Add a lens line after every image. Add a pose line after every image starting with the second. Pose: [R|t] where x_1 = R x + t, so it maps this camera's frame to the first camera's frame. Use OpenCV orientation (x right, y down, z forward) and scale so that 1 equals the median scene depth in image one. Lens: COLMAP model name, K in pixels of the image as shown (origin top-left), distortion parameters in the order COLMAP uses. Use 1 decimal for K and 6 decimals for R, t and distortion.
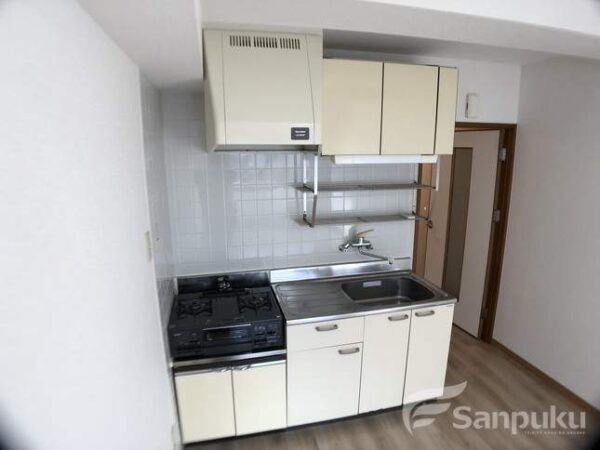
lens RADIAL K [[357.3, 0, 297.6], [0, 357.3, 224.4], [0, 0, 1]] dist [-0.080357, 0.001379]
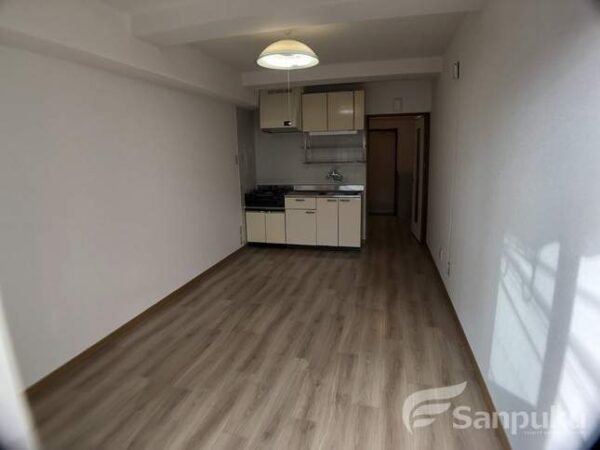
lens RADIAL K [[357.3, 0, 297.6], [0, 357.3, 224.4], [0, 0, 1]] dist [-0.080357, 0.001379]
pose [[0.881393, 0.070663, -0.467068, 1.273252], [-0.082868, 0.996545, -0.005609, 0.485019], [0.465058, 0.043649, 0.884204, -1.242767]]
